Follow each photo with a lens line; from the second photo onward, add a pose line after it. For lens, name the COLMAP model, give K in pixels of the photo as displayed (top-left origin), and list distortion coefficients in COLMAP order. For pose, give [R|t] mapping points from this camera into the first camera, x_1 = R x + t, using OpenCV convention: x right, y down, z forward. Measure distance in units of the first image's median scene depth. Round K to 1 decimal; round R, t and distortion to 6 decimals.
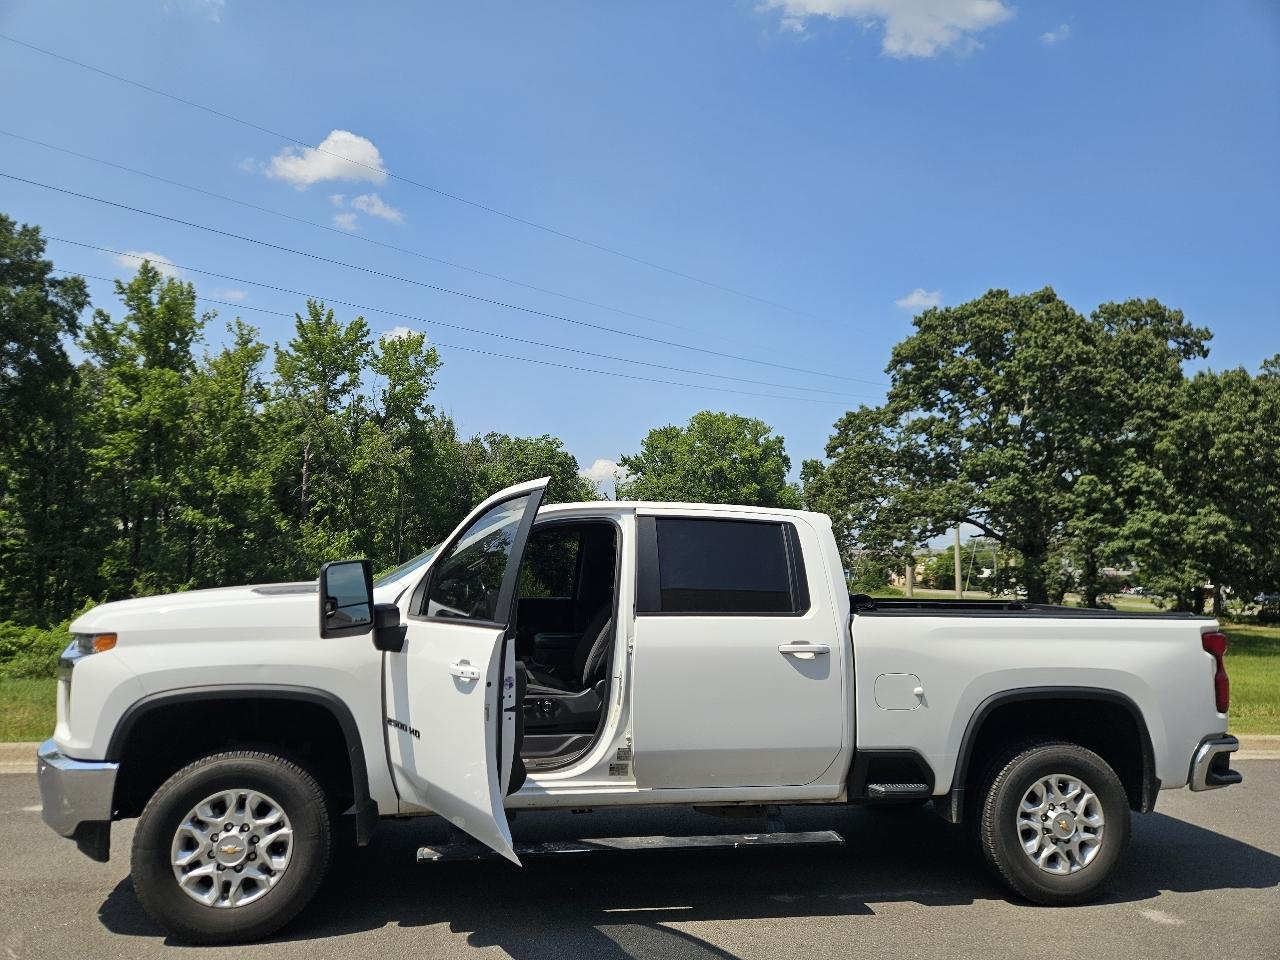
lens RADIAL K [[862.2, 0, 625.6], [0, 862.2, 468.9], [0, 0, 1]] dist [0.061673, -0.042620]
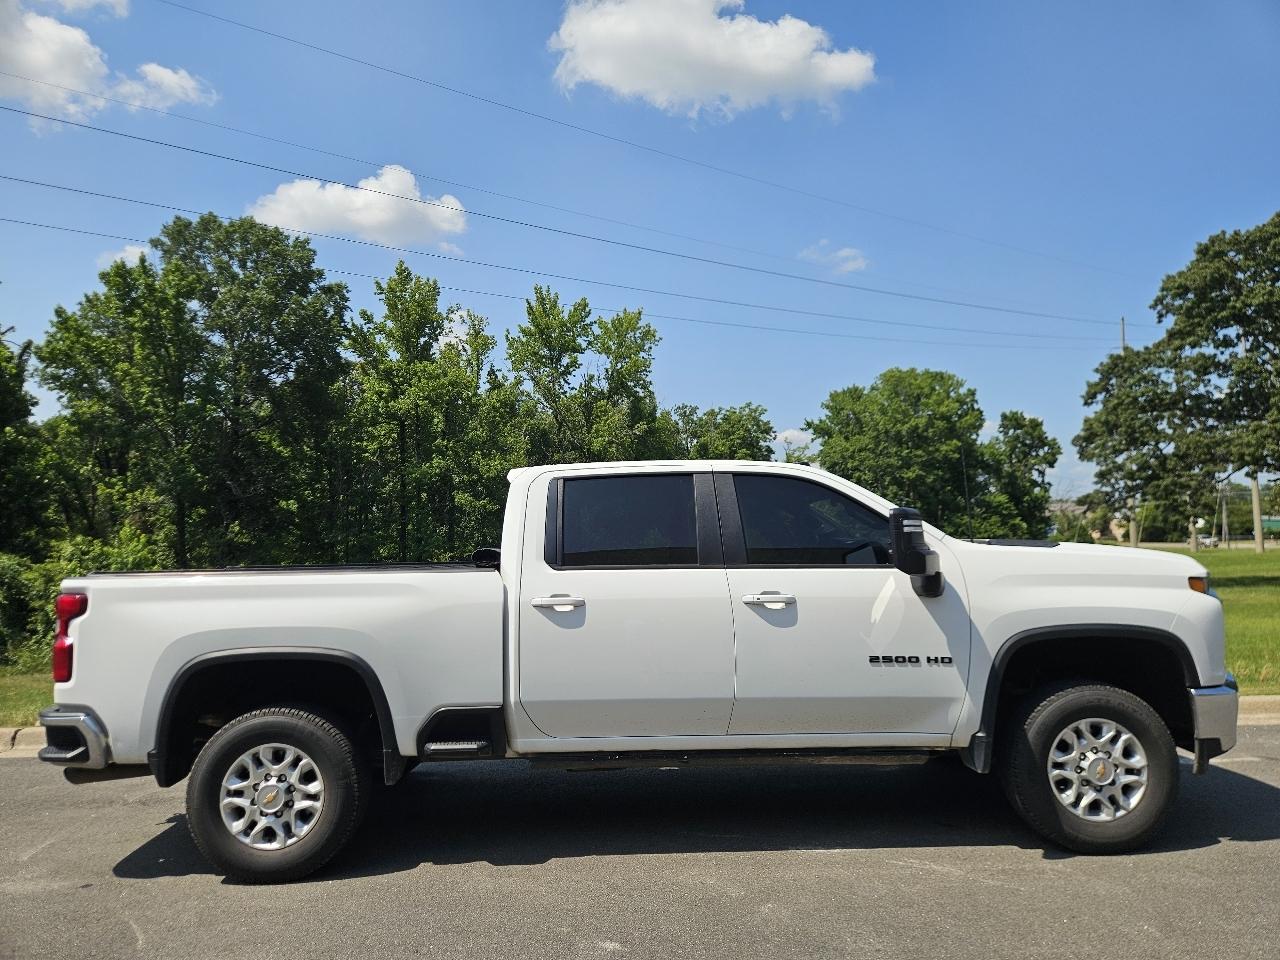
lens RADIAL K [[862.2, 0, 618.5], [0, 862.2, 505.3], [0, 0, 1]] dist [0.061673, -0.042620]
pose [[0.986650, -0.045176, -0.156464, -0.131338], [0.056978, 0.995792, 0.071782, -0.002765], [0.152563, -0.079739, 0.985072, -0.021430]]
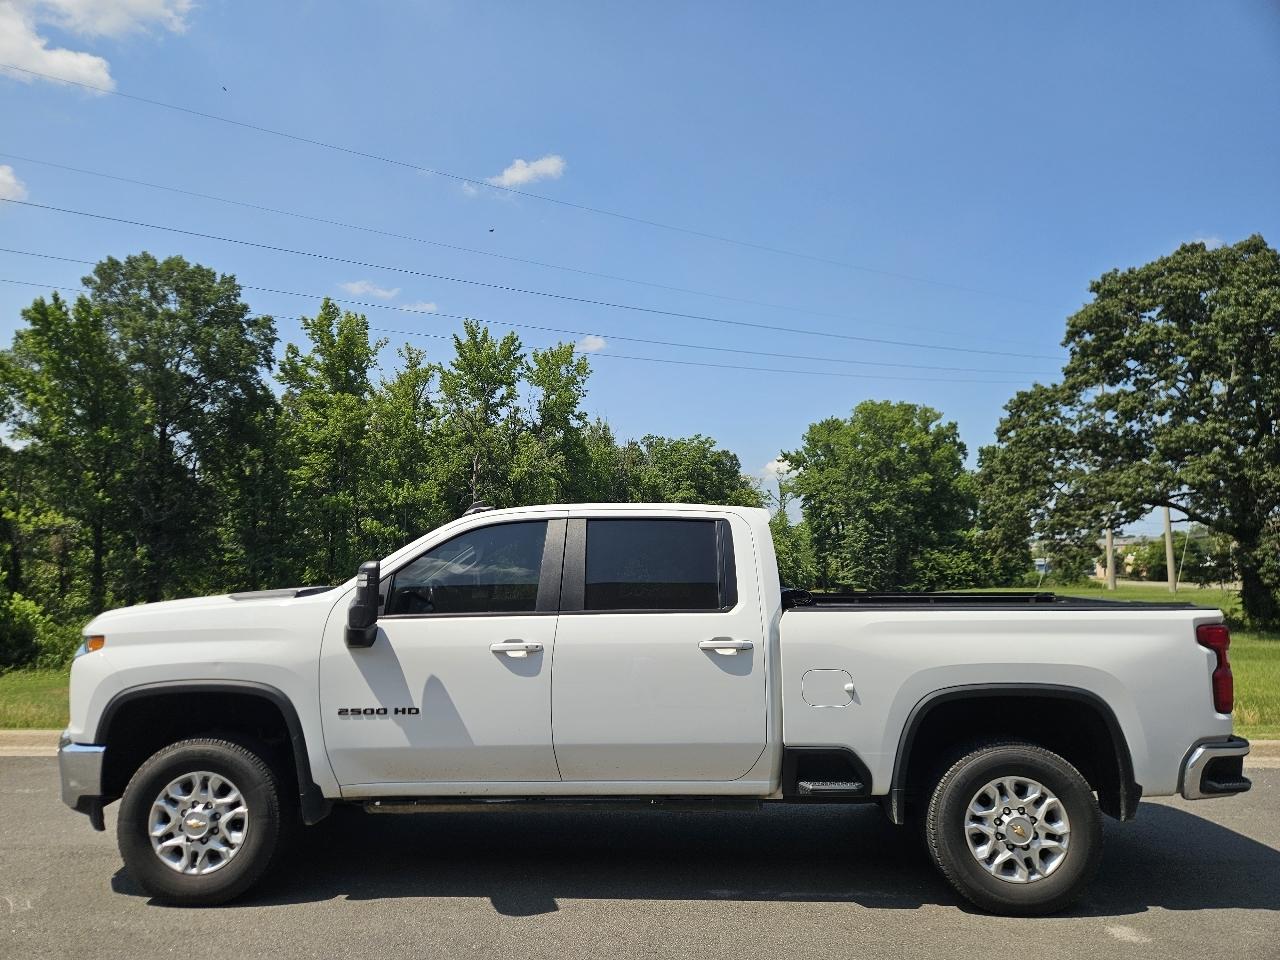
lens RADIAL K [[862.2, 0, 619.4], [0, 862.2, 477.5], [0, 0, 1]] dist [0.061673, -0.042620]
pose [[0.978262, -0.045101, -0.202408, 0.025664], [0.047211, 0.998869, 0.005603, 0.000284], [0.201927, -0.015037, 0.979285, 0.000141]]
